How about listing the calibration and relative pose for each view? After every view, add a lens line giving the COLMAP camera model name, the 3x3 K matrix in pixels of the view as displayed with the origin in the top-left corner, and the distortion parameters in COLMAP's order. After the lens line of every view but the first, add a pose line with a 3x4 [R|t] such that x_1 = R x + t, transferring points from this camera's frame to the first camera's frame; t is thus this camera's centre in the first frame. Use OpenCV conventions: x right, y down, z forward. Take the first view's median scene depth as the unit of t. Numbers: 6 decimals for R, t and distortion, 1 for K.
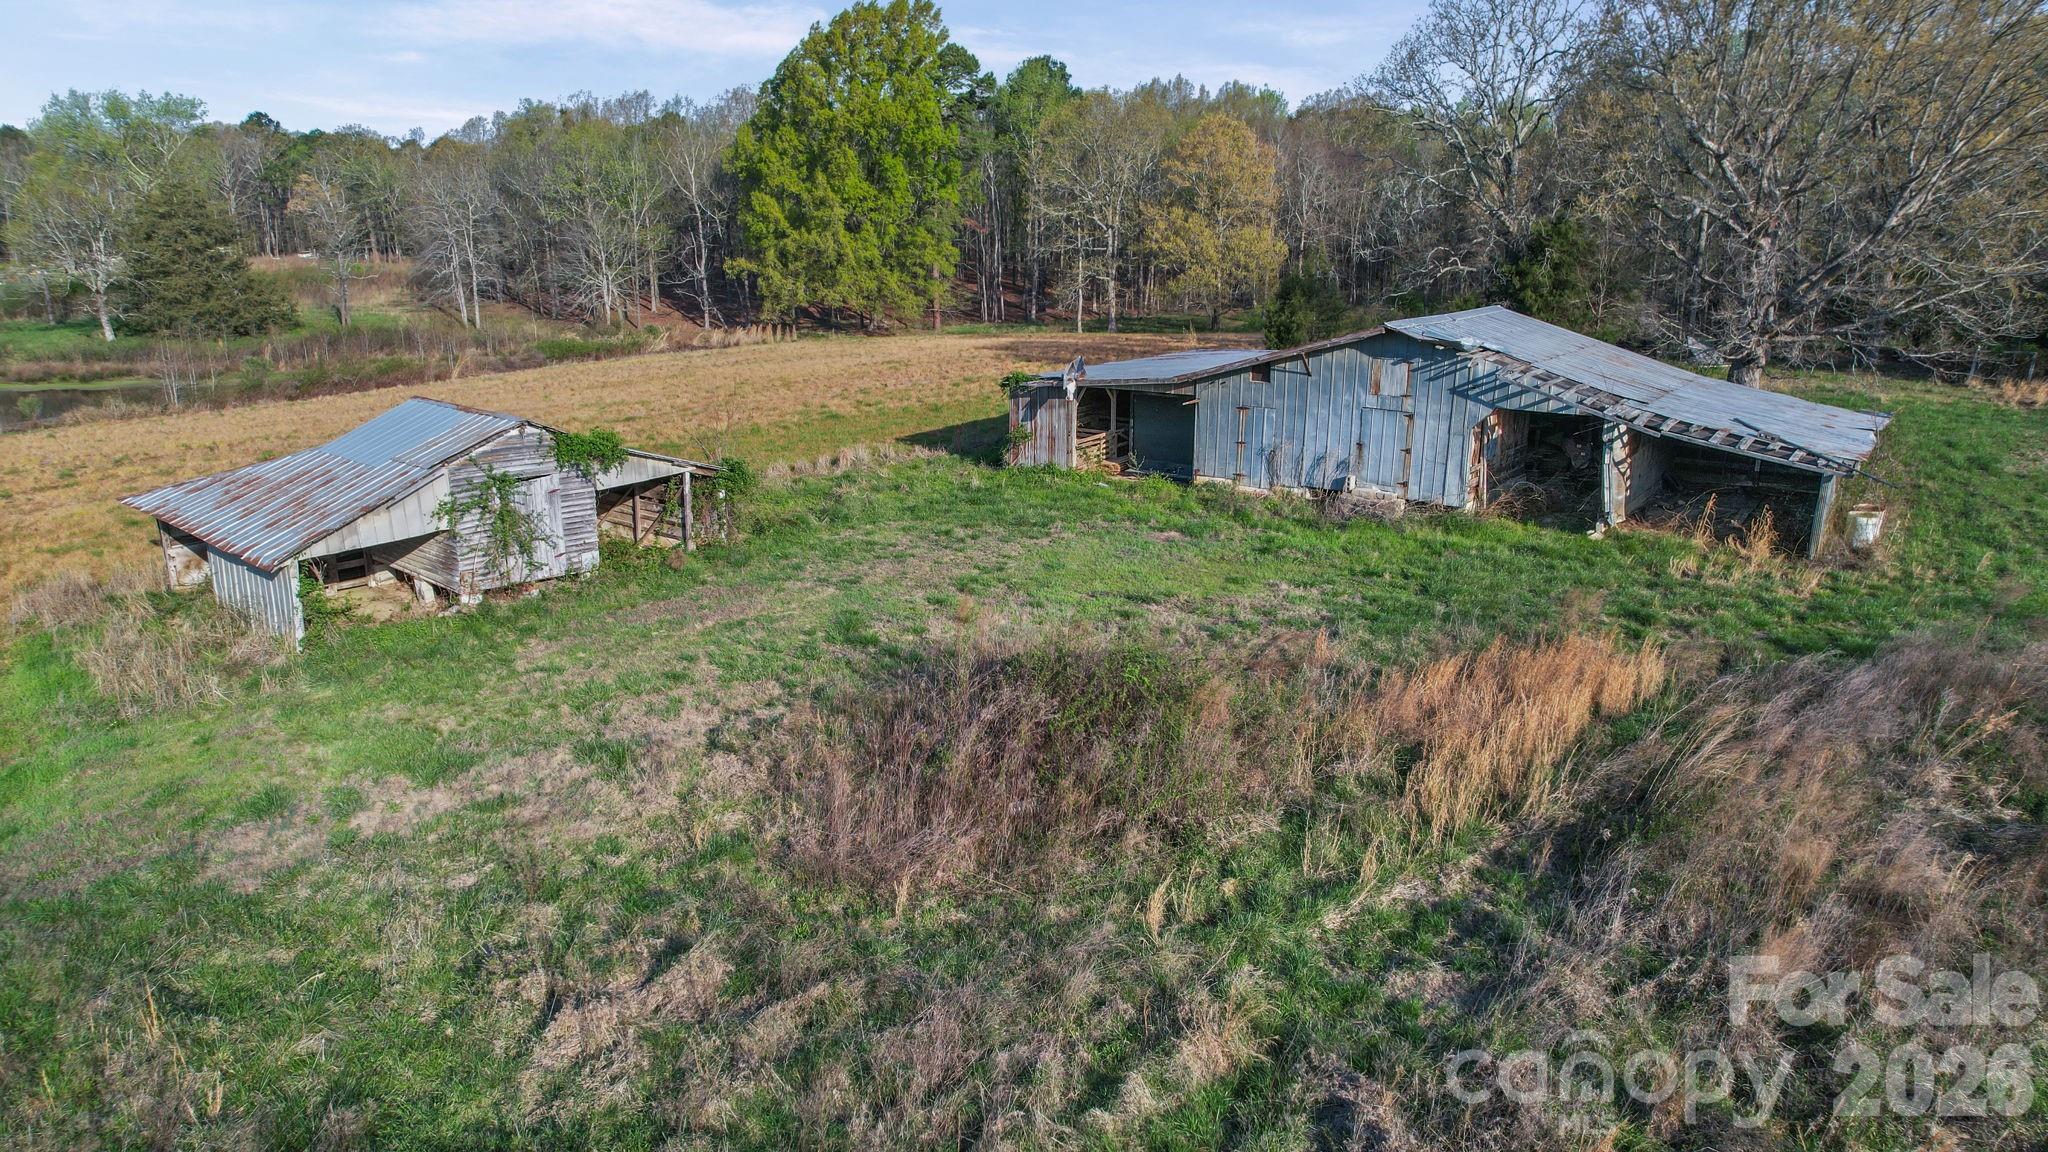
lens RADIAL K [[1345.3, 0, 1024.0], [0, 1345.3, 576.0], [0, 0, 1]] dist [-0.080532, 0.077188]
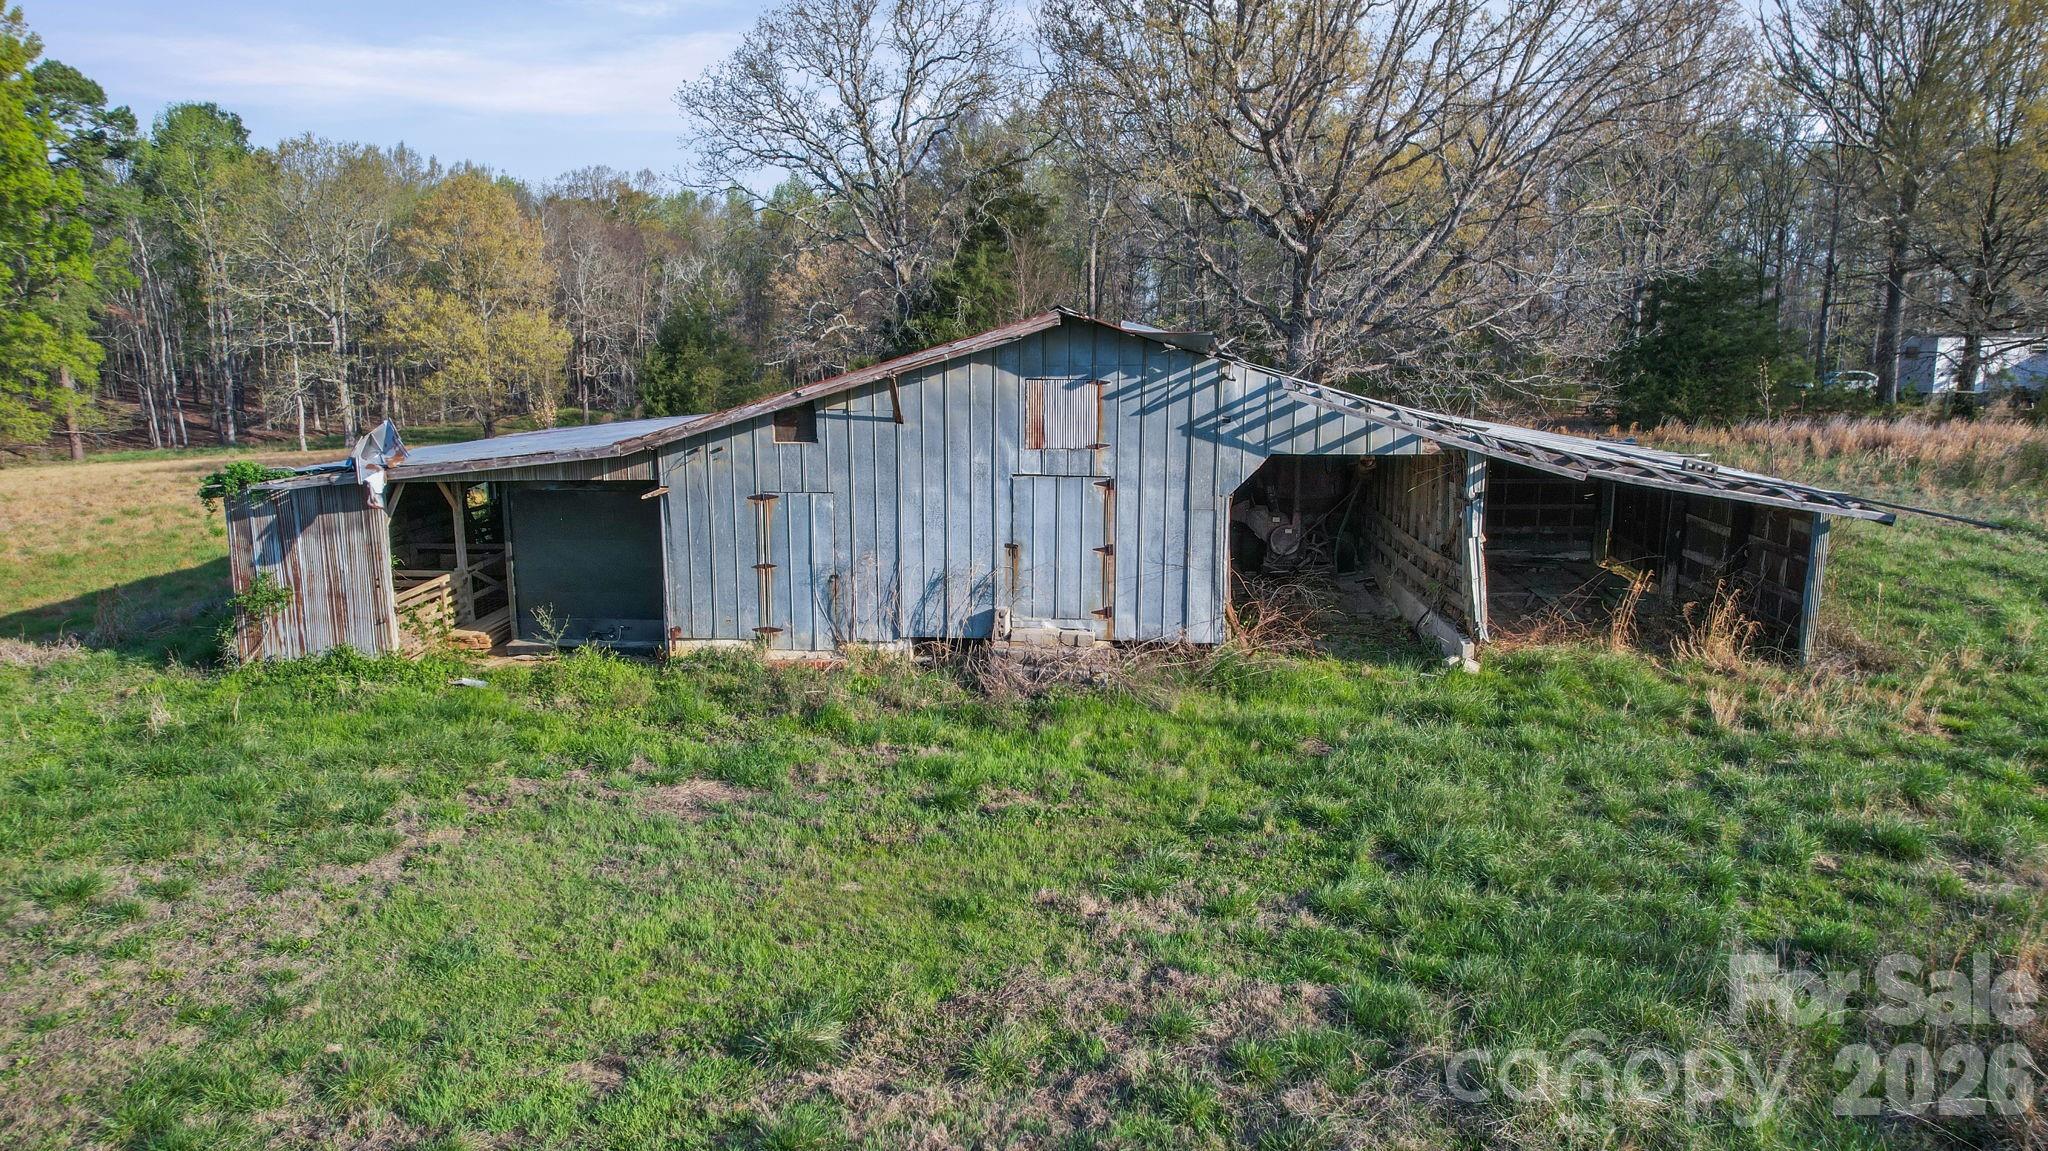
lens RADIAL K [[1327.0, 0, 1026.6], [0, 1327.0, 579.2], [0, 0, 1]] dist [-0.077194, 0.079365]
pose [[0.847745, -0.099396, 0.521008, -0.006939], [0.142738, 0.988799, -0.043612, -0.028322], [-0.510837, 0.111339, 0.852437, 0.253969]]
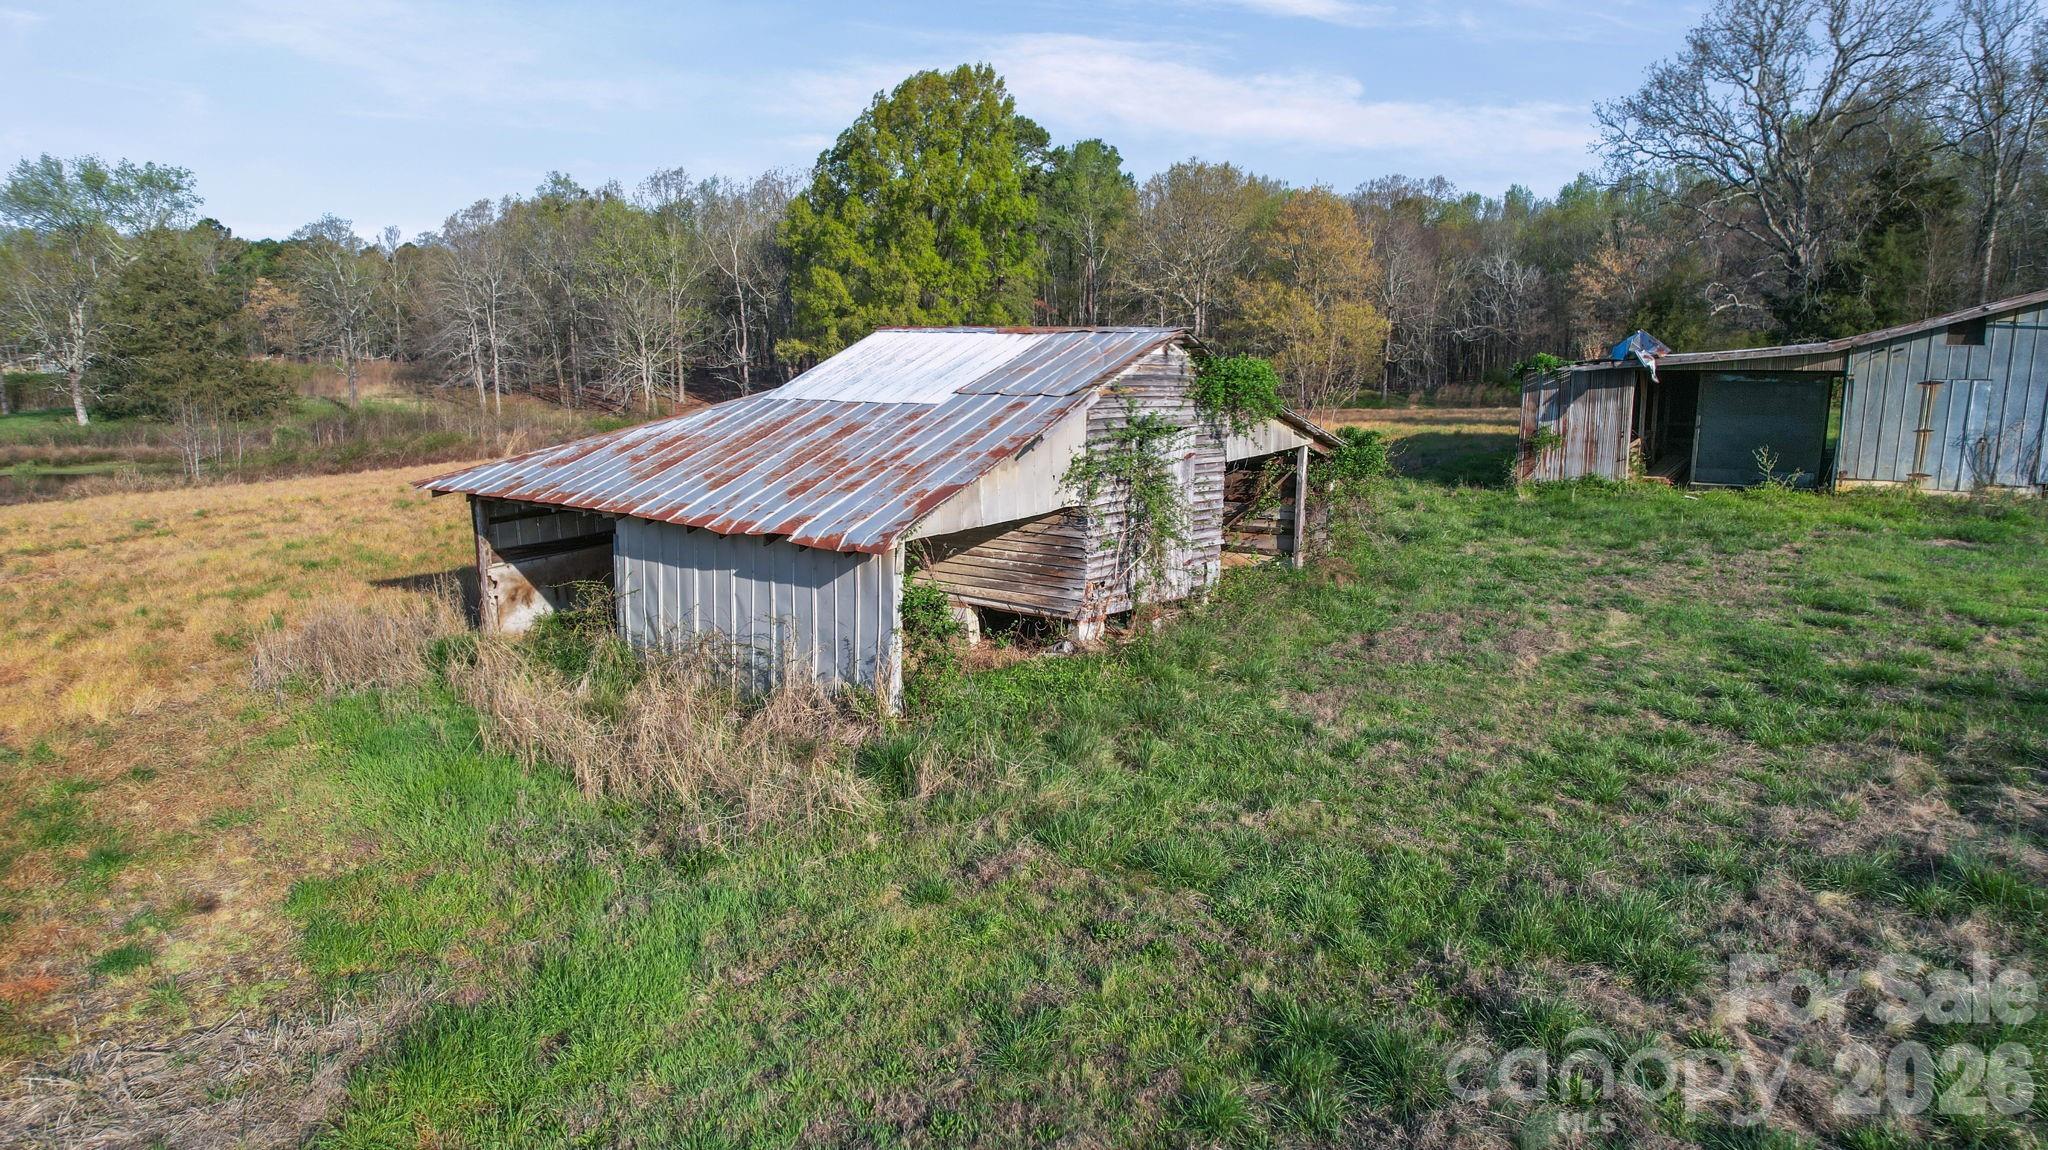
lens RADIAL K [[1327.0, 0, 1026.6], [0, 1327.0, 578.7], [0, 0, 1]] dist [-0.077194, 0.079365]
pose [[0.997919, -0.012001, 0.063350, -0.181140], [0.017622, 0.995881, -0.088936, 0.017487], [-0.062022, 0.089867, 0.994021, 0.157574]]
